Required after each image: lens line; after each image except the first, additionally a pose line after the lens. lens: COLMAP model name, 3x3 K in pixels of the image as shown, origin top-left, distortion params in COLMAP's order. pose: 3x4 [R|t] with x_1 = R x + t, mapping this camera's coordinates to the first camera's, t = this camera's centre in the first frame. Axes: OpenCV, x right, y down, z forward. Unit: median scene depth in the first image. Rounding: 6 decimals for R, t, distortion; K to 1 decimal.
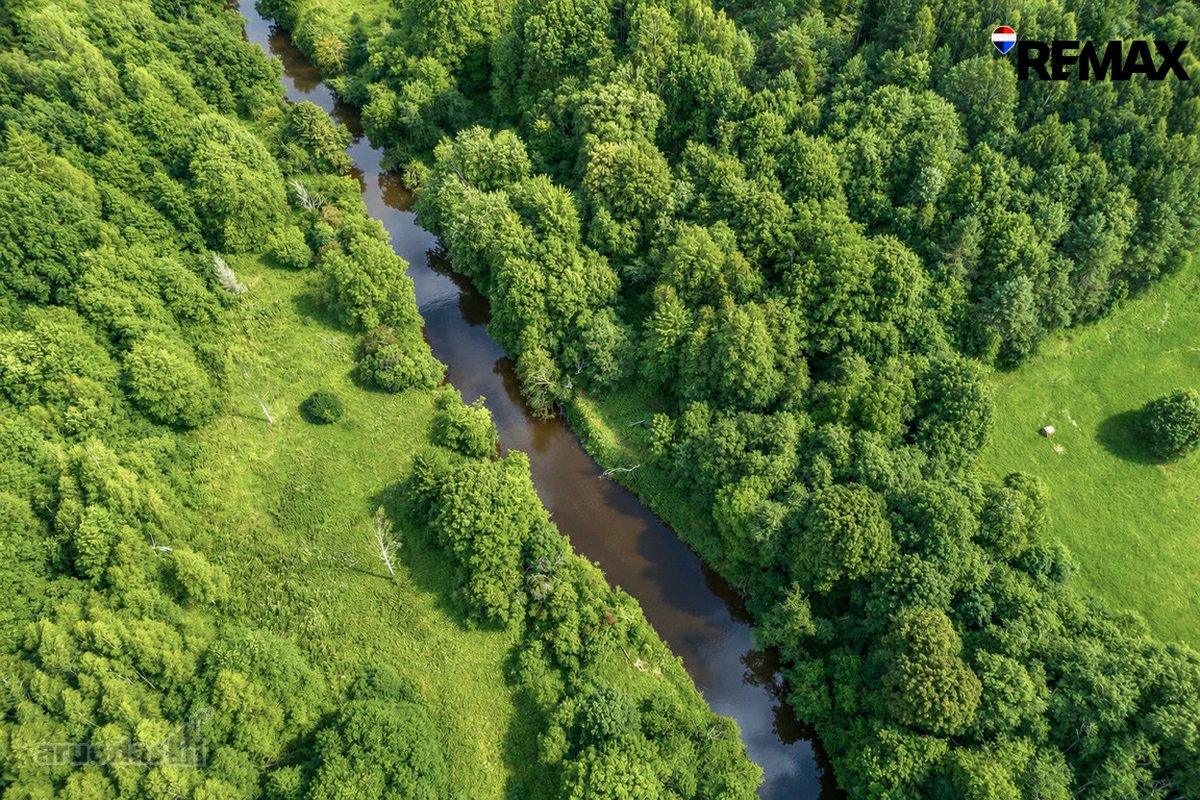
lens RADIAL K [[800.7, 0, 579.9], [0, 800.7, 416.4], [0, 0, 1]] dist [0.058700, -0.038526]
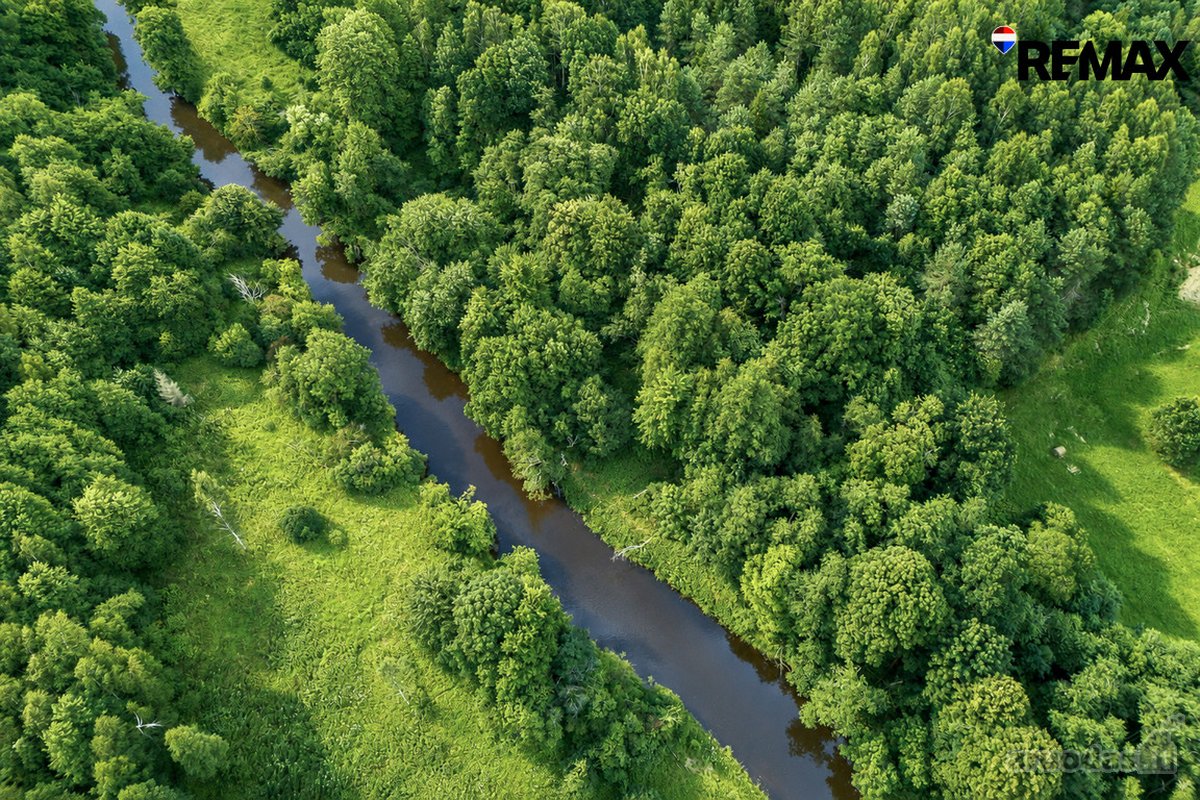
lens RADIAL K [[800.7, 0, 579.9], [0, 800.7, 416.4], [0, 0, 1]] dist [0.058700, -0.038526]
pose [[0.988278, -0.129120, 0.081452, -0.066766], [0.129539, 0.991574, 0.000136, -0.094084], [-0.080783, 0.010417, 0.996677, 0.063903]]
